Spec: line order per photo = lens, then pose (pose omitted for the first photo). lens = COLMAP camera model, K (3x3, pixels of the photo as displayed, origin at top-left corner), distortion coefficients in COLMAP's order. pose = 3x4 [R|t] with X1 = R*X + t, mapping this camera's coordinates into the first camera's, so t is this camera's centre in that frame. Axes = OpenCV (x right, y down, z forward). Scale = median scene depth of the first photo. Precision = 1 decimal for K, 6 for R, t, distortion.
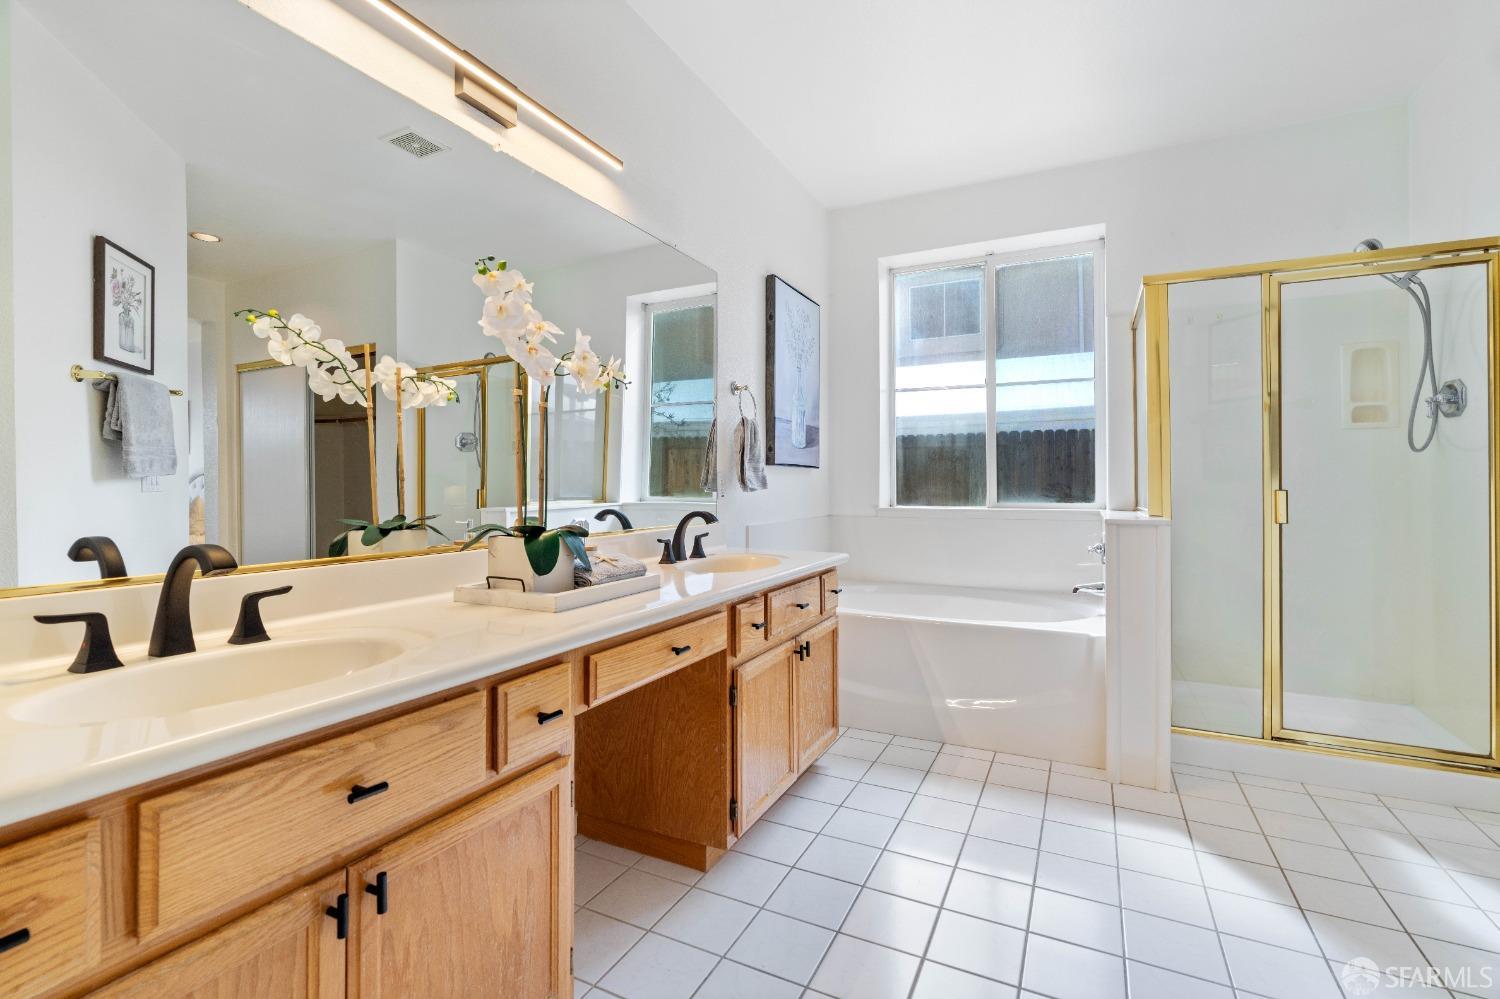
lens RADIAL K [[683.0, 0, 746.1], [0, 683.0, 478.7], [0, 0, 1]] dist [0.000096, 0.000032]
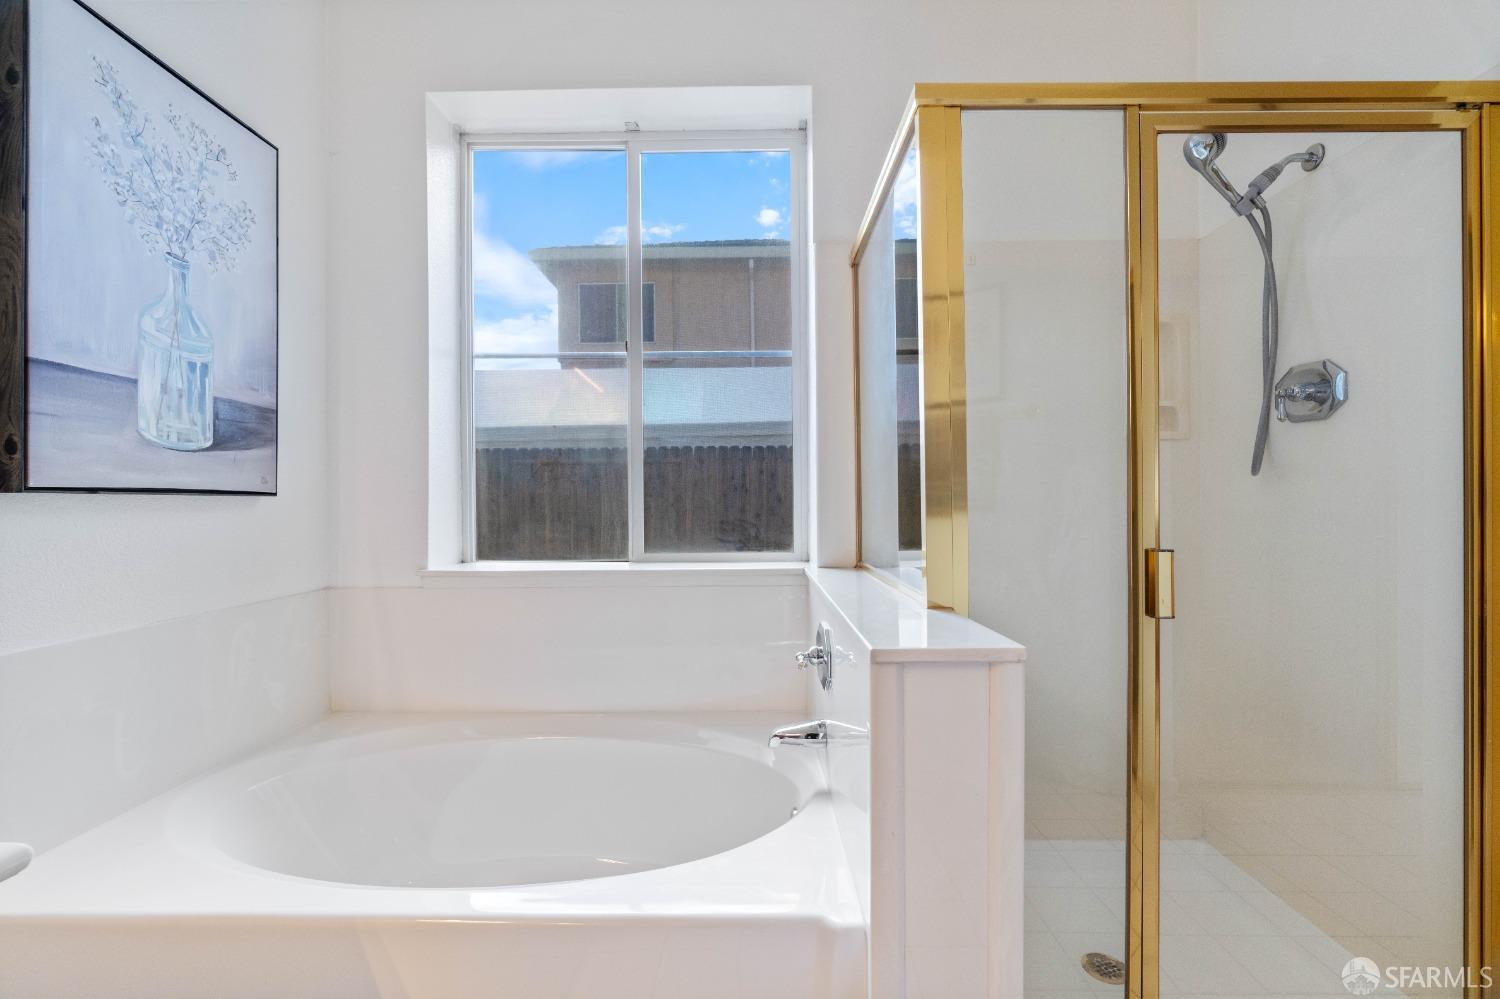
lens RADIAL K [[680.2, 0, 757.6], [0, 680.2, 493.2], [0, 0, 1]] dist [-0.003153, 0.000236]
pose [[0.891807, -0.001000, 0.452416, 0.191346], [0.003027, 0.999988, -0.003757, -0.015053], [-0.452407, 0.004720, 0.891799, 0.438401]]
